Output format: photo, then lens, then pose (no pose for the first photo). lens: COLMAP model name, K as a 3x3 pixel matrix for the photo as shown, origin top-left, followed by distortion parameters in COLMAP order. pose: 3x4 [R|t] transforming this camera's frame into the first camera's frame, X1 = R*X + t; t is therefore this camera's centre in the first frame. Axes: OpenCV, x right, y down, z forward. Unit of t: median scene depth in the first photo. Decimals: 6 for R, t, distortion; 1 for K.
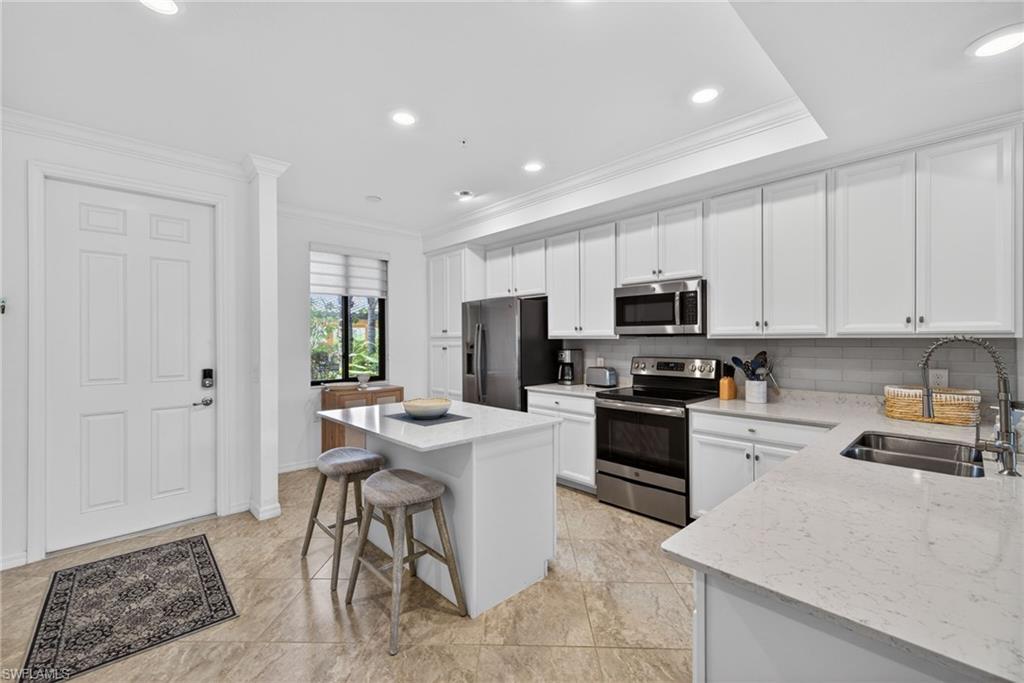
lens RADIAL K [[422.8, 0, 508.3], [0, 422.8, 337.4], [0, 0, 1]] dist [0.003591, 0.000247]
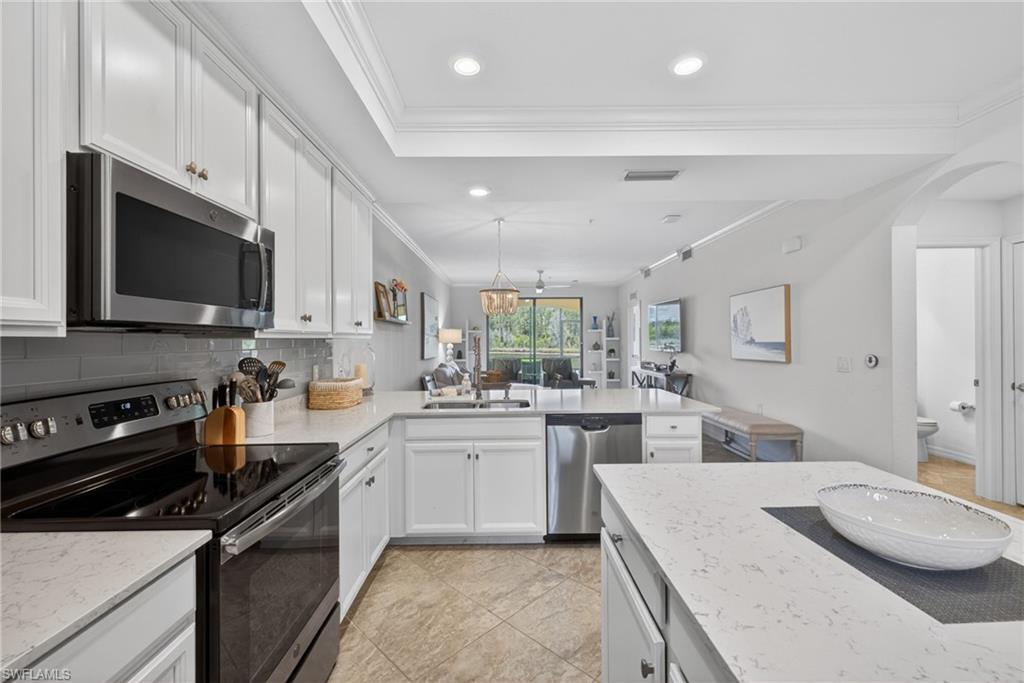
lens RADIAL K [[423.6, 0, 504.5], [0, 423.6, 342.4], [0, 0, 1]] dist [0.001691, -0.000017]
pose [[-0.729584, 0.001871, 0.683889, -0.129361], [0.004450, 0.999988, 0.002012, 0.007753], [-0.683877, 0.004511, -0.729583, 1.026262]]
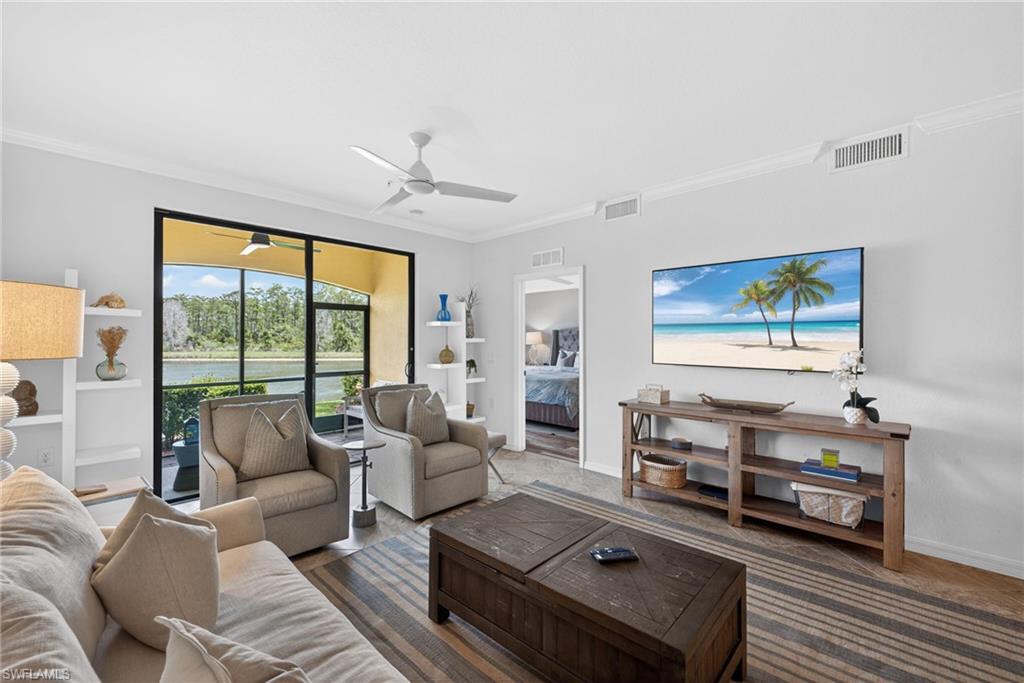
lens RADIAL K [[422.8, 0, 508.6], [0, 422.8, 339.7], [0, 0, 1]] dist [0.003591, 0.000247]
pose [[-0.998202, 0.001088, -0.059923, 1.220243], [0.001487, 0.999977, -0.006606, -0.000430], [0.059914, -0.006683, -0.998181, -0.033551]]
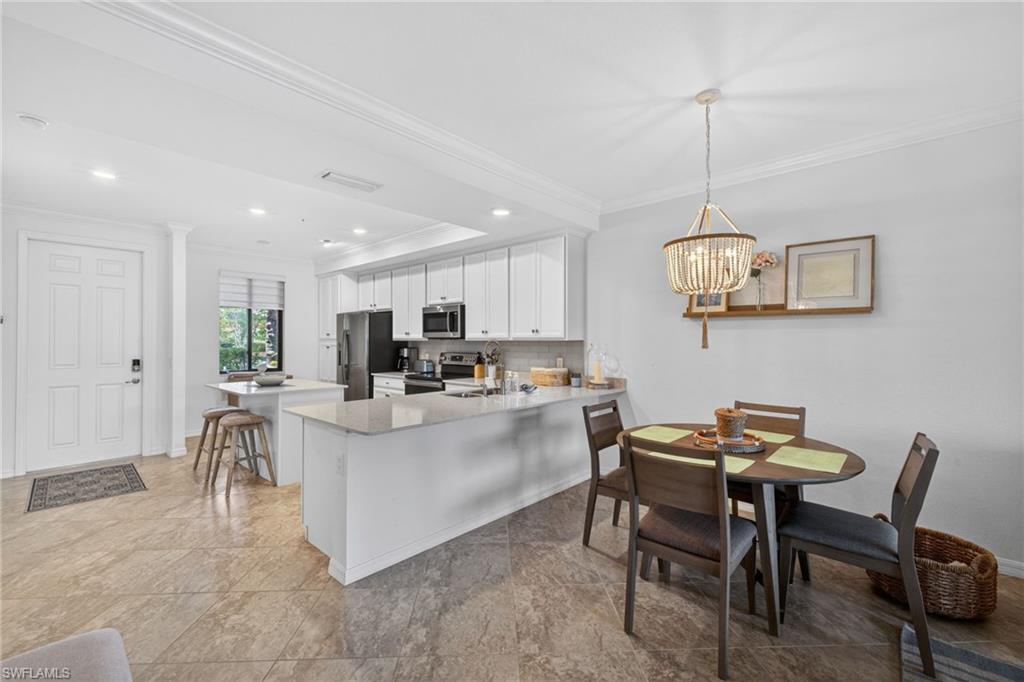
lens RADIAL K [[422.8, 0, 508.9], [0, 422.8, 336.2], [0, 0, 1]] dist [0.003591, 0.000247]
pose [[0.996699, 0.004787, 0.081046, 0.437976], [-0.004150, 0.999959, -0.008025, -0.001716], [-0.081081, 0.007662, 0.996678, -0.548811]]
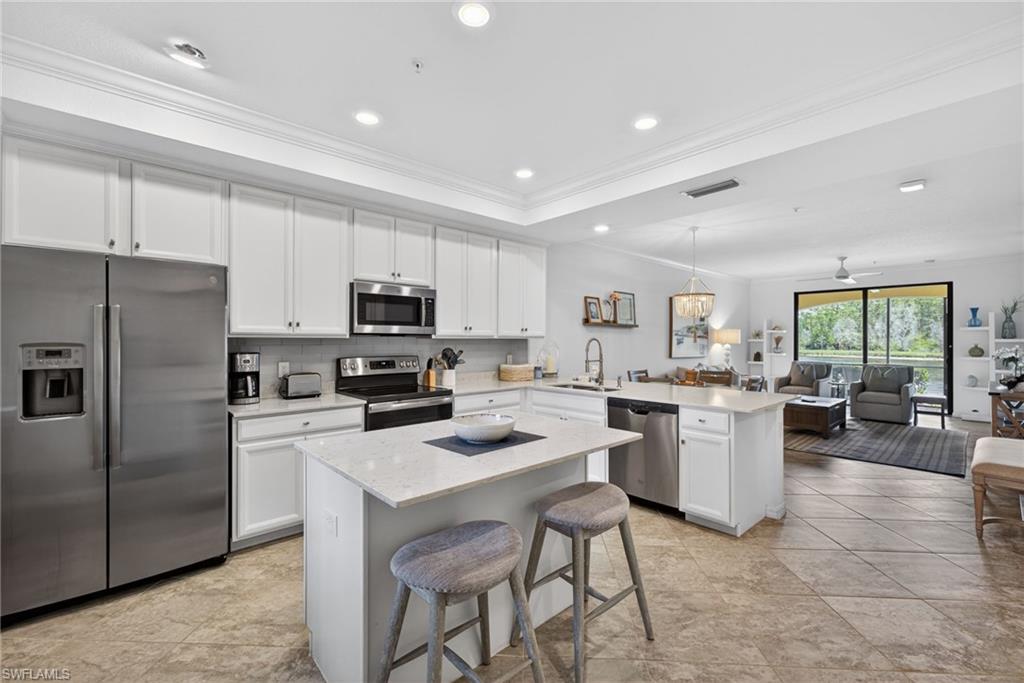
lens RADIAL K [[422.8, 0, 508.8], [0, 422.8, 340.8], [0, 0, 1]] dist [0.003591, 0.000247]
pose [[0.025870, -0.000148, 0.999665, -0.647103], [-0.006633, 0.999978, 0.000320, 0.006780], [-0.999643, -0.006639, 0.025869, 0.648038]]
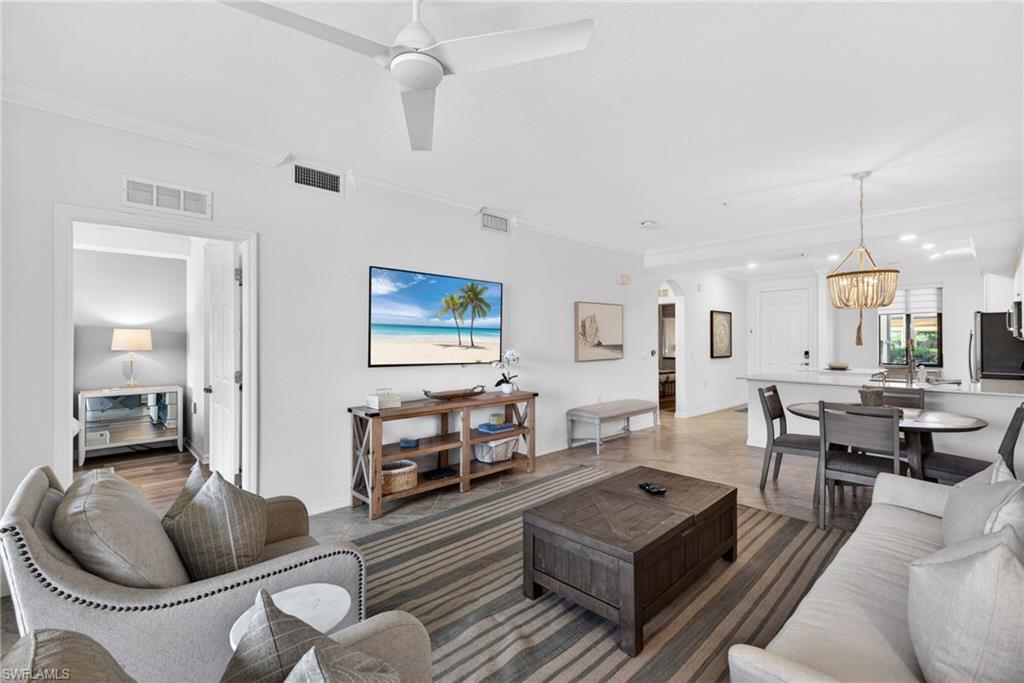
lens RADIAL K [[447.0, 0, 511.0], [0, 447.0, 333.1], [0, 0, 1]] dist [-0.001803, 0.000343]
pose [[0.026065, -0.007763, -0.999630, 1.778507], [-0.003162, 0.999964, -0.007848, -0.015892], [0.999655, 0.003366, 0.026039, -0.706010]]
